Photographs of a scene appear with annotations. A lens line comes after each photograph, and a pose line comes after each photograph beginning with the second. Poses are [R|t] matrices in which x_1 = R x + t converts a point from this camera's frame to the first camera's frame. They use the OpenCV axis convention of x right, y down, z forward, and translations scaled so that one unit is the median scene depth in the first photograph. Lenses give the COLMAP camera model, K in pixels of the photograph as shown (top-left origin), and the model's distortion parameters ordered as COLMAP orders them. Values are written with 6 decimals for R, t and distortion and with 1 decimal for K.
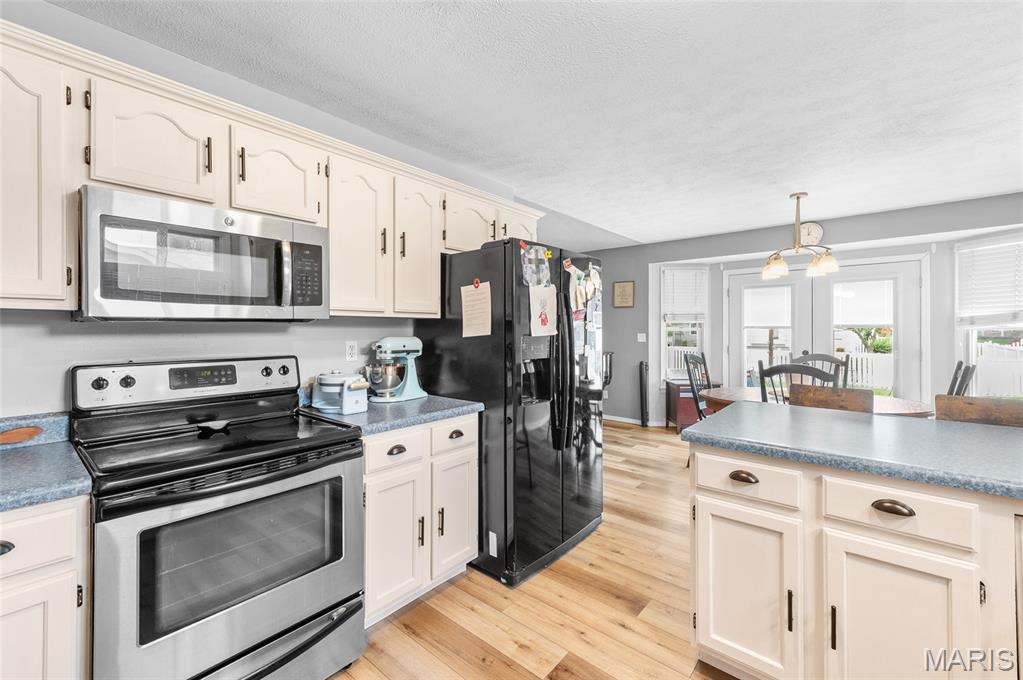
lens RADIAL K [[421.1, 0, 510.7], [0, 421.1, 330.1], [0, 0, 1]] dist [0.008444, -0.002694]
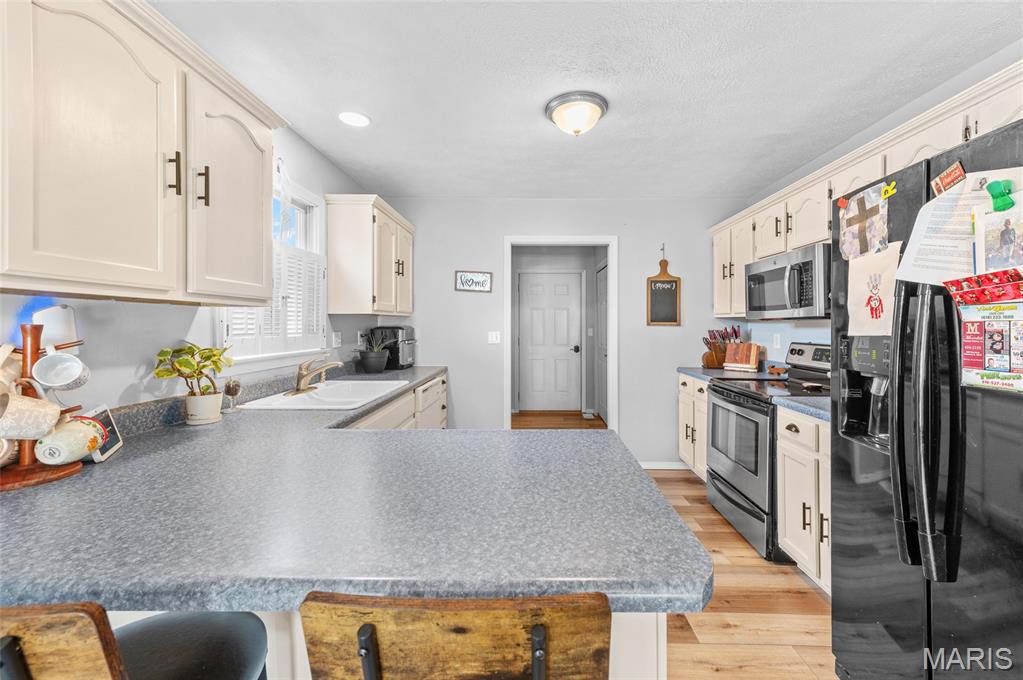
lens RADIAL K [[401.8, 0, 531.8], [0, 401.8, 324.0], [0, 0, 1]] dist [-0.003148, -0.001343]
pose [[-0.758583, -0.000243, -0.651577, 0.841462], [-0.001093, 0.999999, 0.000900, -0.002983], [0.651576, 0.001396, -0.758582, 1.153529]]
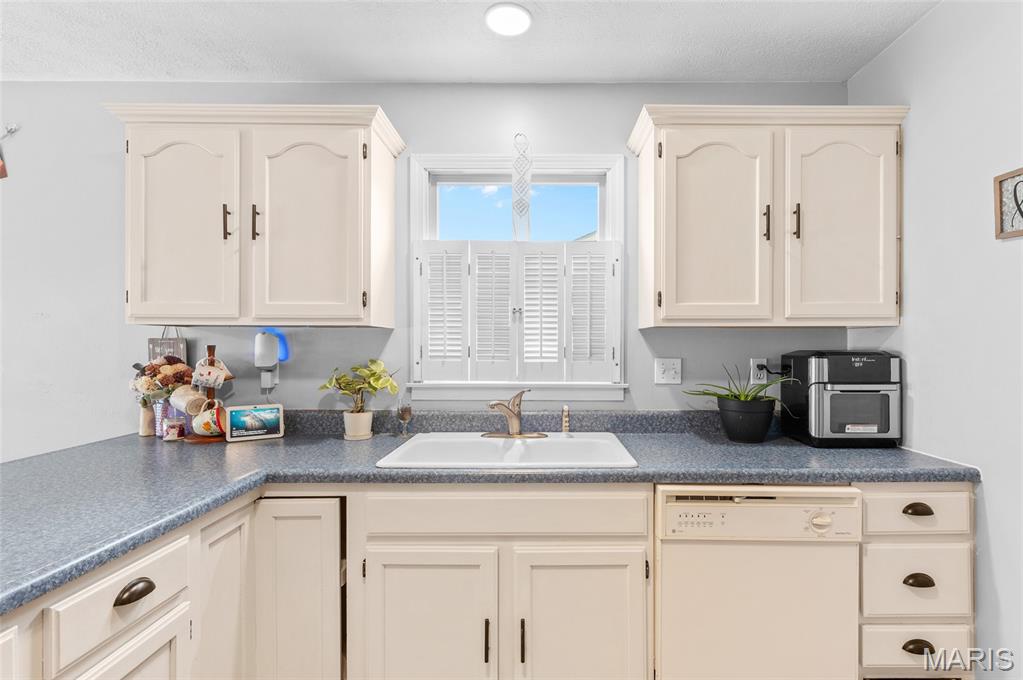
lens RADIAL K [[489.0, 0, 542.3], [0, 489.0, 345.7], [0, 0, 1]] dist [0.000499, -0.002996]
pose [[-0.655566, 0.002190, 0.755135, -0.103813], [0.000954, 0.999997, -0.002071, 0.001906], [-0.755138, -0.000637, -0.655566, 0.562415]]
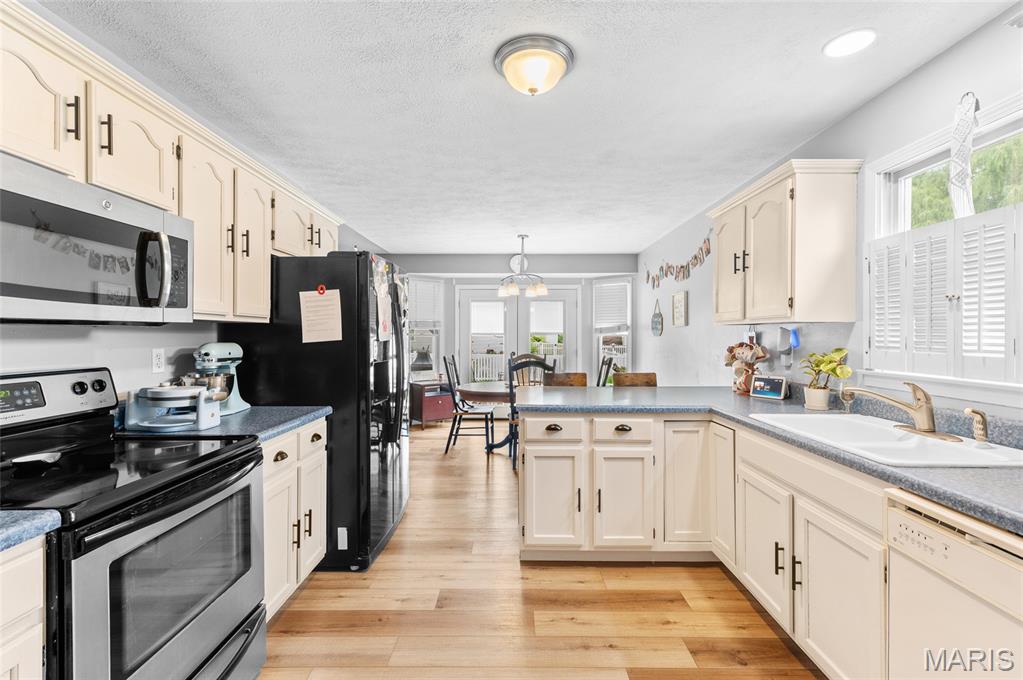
lens RADIAL K [[457.1, 0, 510.2], [0, 457.1, 339.5], [0, 0, 1]] dist [0.010089, -0.001692]
pose [[0.766561, -0.002775, 0.642165, -0.461018], [-0.002036, 0.999975, 0.006752, 0.000350], [-0.642168, -0.006483, 0.766536, -0.148211]]
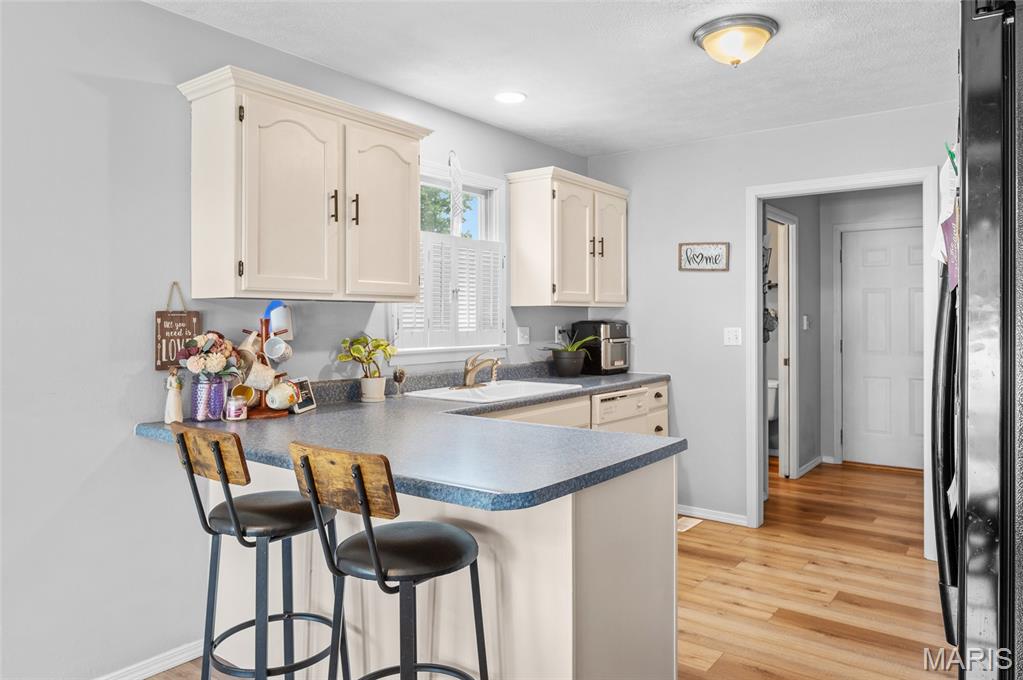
lens RADIAL K [[674.1, 0, 532.4], [0, 674.1, 321.8], [0, 0, 1]] dist [-0.039357, 0.002293]
pose [[-0.996889, 0.005899, -0.078600, 0.594872], [0.005453, 0.999968, 0.005888, -0.000348], [0.078632, 0.005442, -0.996889, 1.670735]]
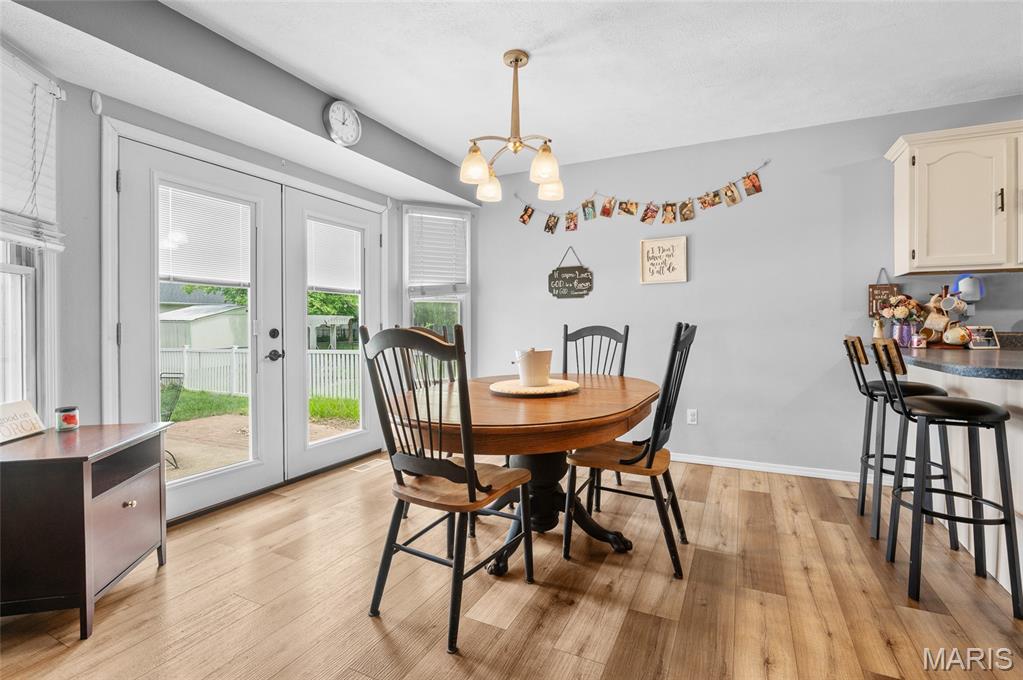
lens RADIAL K [[457.1, 0, 542.1], [0, 457.1, 325.0], [0, 0, 1]] dist [0.010089, -0.001692]
pose [[-0.284069, 0.001457, 0.958803, 0.074034], [0.007423, 0.999972, 0.000680, 0.098758], [-0.958775, 0.007310, -0.284072, 1.869064]]
